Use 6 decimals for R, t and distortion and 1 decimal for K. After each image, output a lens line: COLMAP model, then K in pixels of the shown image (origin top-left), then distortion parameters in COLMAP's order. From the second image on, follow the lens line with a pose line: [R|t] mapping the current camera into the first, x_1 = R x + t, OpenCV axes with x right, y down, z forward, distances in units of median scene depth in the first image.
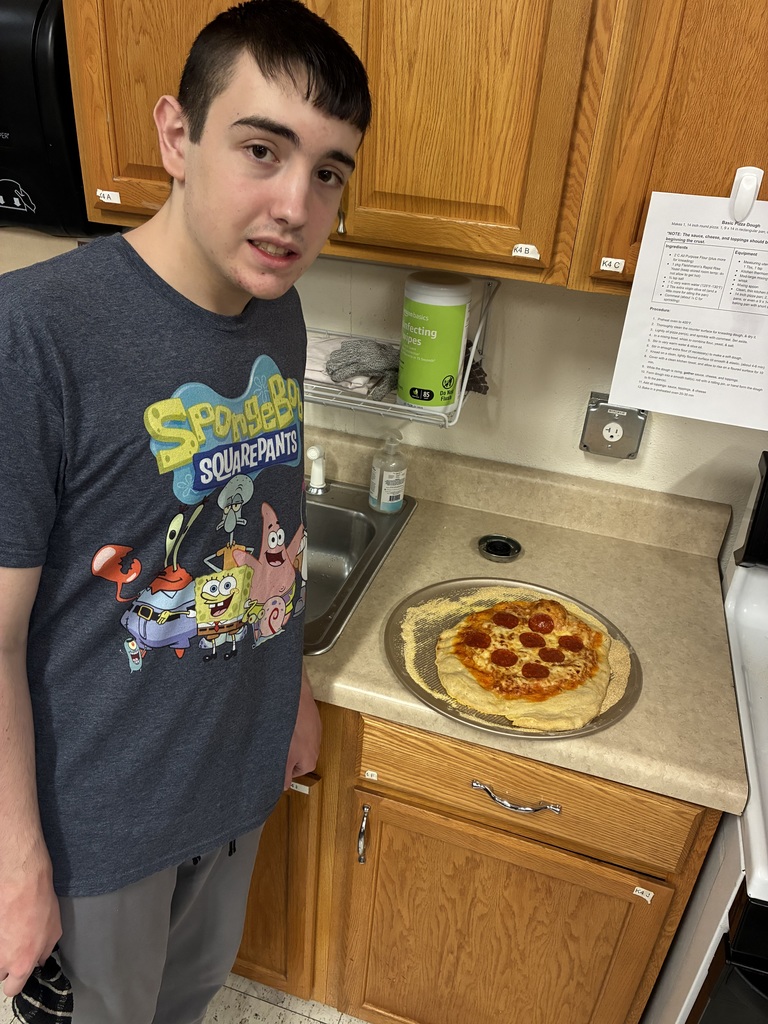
lens RADIAL K [[796.7, 0, 380.0], [0, 796.7, 515.6], [0, 0, 1]] dist [0.009799, -0.000019]
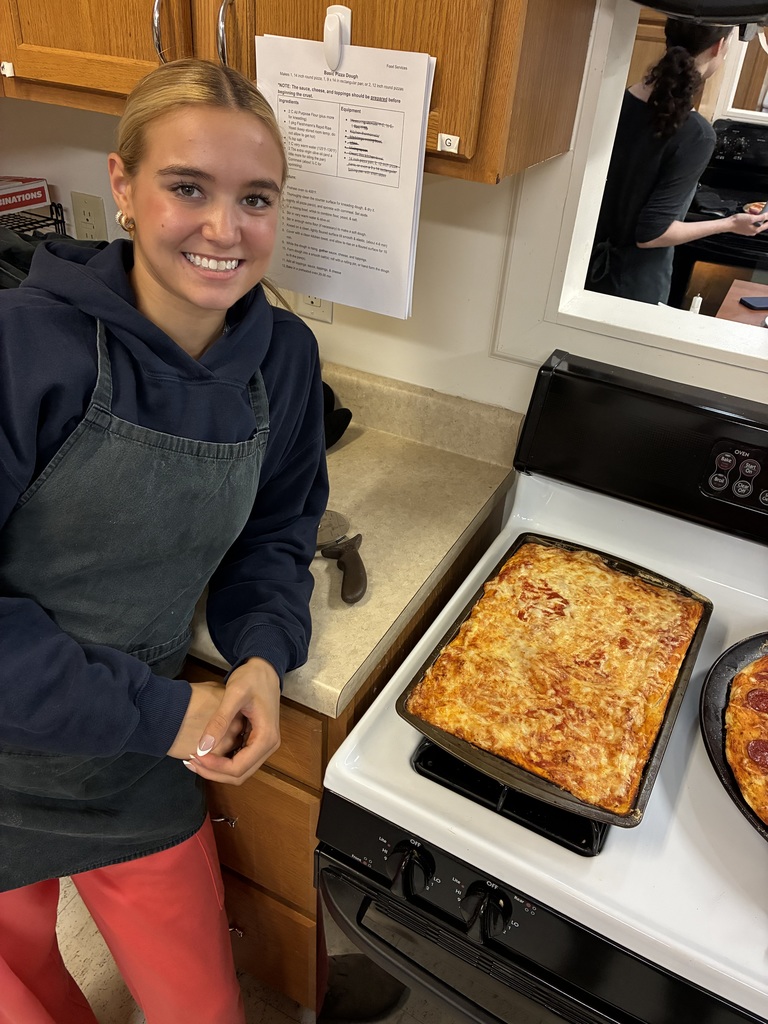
lens RADIAL K [[796.7, 0, 384.4], [0, 796.7, 509.9], [0, 0, 1]] dist [0.009799, -0.000019]
pose [[0.991414, 0.079019, -0.104183, 0.595116], [-0.069246, 0.993132, 0.094304, 0.025294], [0.110920, -0.086280, 0.990077, 0.084837]]
